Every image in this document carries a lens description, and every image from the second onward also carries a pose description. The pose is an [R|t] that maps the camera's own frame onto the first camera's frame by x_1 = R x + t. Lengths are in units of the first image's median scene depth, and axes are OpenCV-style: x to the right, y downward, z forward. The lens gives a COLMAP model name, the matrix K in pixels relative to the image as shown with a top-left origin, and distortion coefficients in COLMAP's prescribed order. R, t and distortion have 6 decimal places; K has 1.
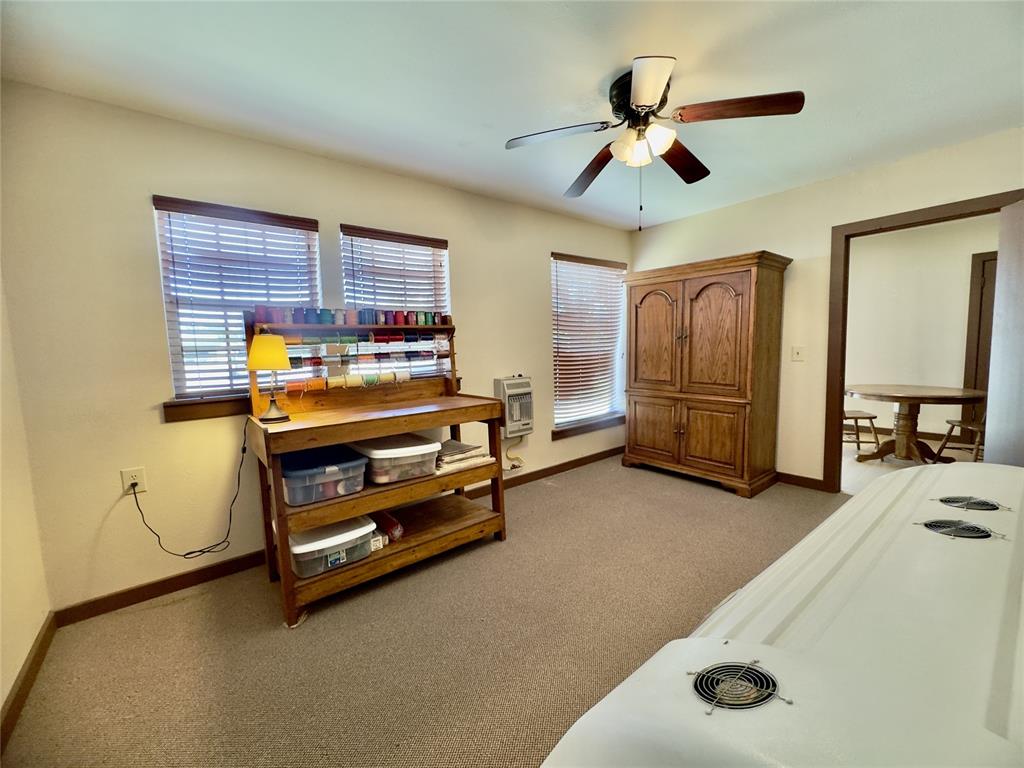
lens RADIAL K [[416.5, 0, 511.3], [0, 416.5, 380.7], [0, 0, 1]] dist [0.002775, -0.000304]
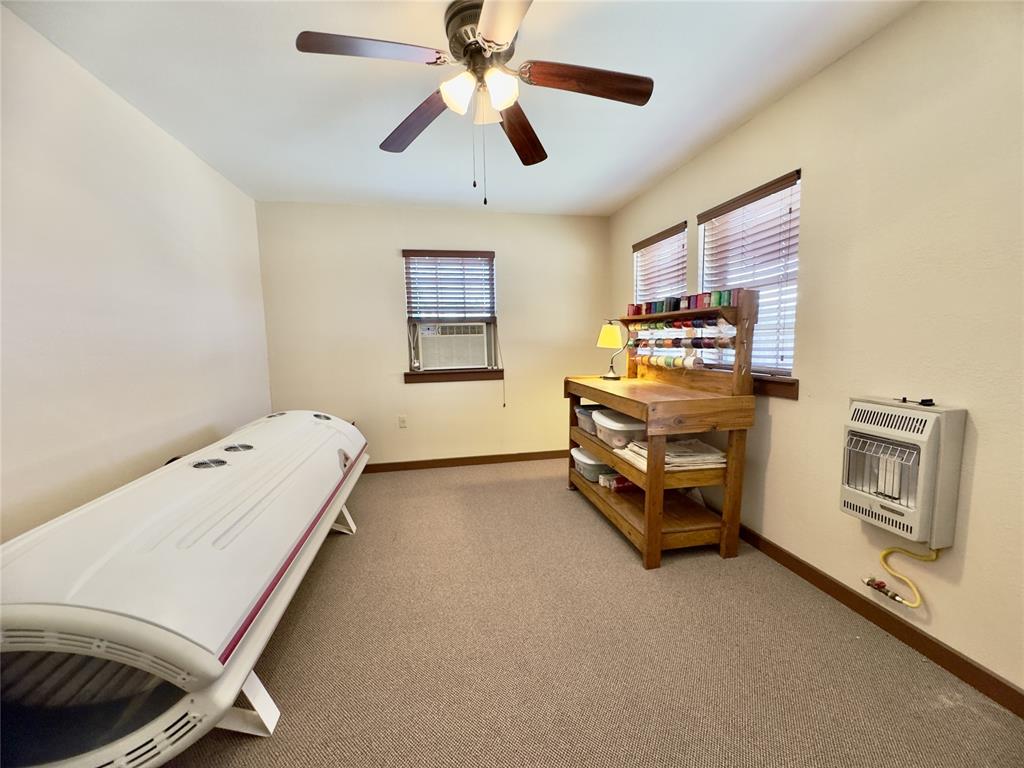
lens RADIAL K [[416.5, 0, 511.0], [0, 416.5, 383.1], [0, 0, 1]] dist [0.002775, -0.000304]
pose [[-0.469871, 0.137067, -0.872029, 0.675889], [-0.038143, 0.983796, 0.175187, -0.103901], [0.881911, 0.115577, -0.457029, 0.943932]]
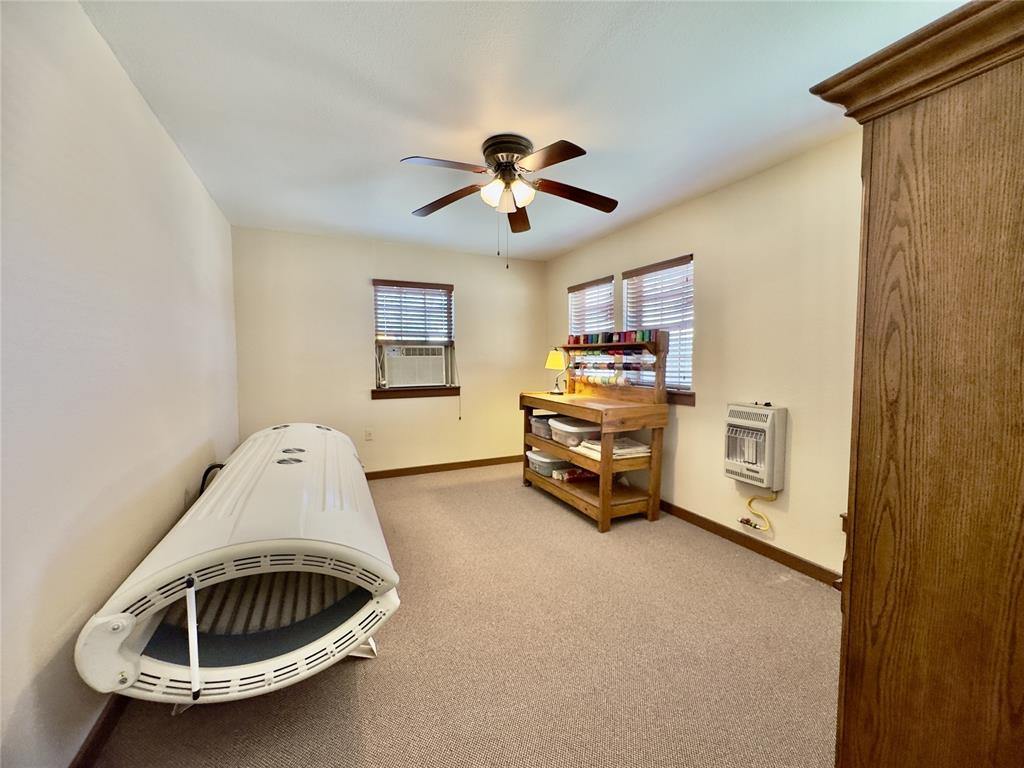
lens RADIAL K [[416.5, 0, 513.0], [0, 416.5, 382.9], [0, 0, 1]] dist [0.002775, -0.000304]
pose [[-0.242356, 0.095034, -0.965522, 0.939828], [-0.070808, 0.990804, 0.115296, -0.116233], [0.967600, 0.096309, -0.233398, 0.852792]]
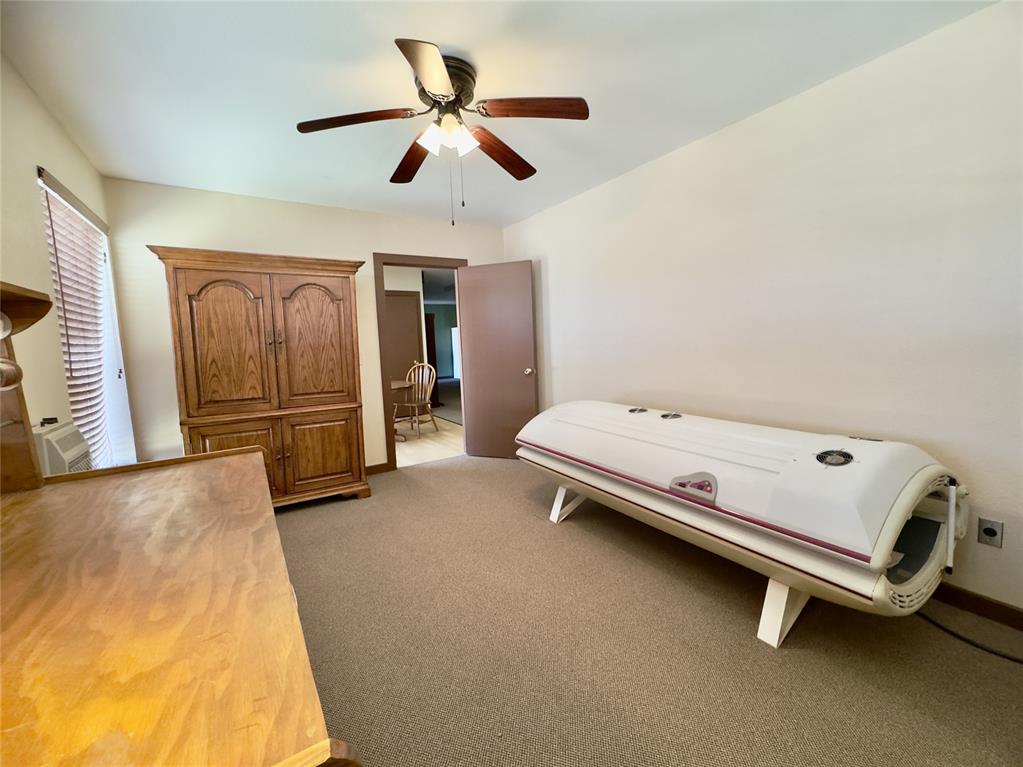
lens RADIAL K [[416.1, 0, 516.7], [0, 416.1, 374.2], [0, 0, 1]] dist [0.002775, -0.000304]
pose [[0.098838, -0.063354, 0.993085, -0.389070], [0.113652, 0.992160, 0.051984, -0.032158], [-0.988592, 0.107728, 0.105263, 0.471048]]
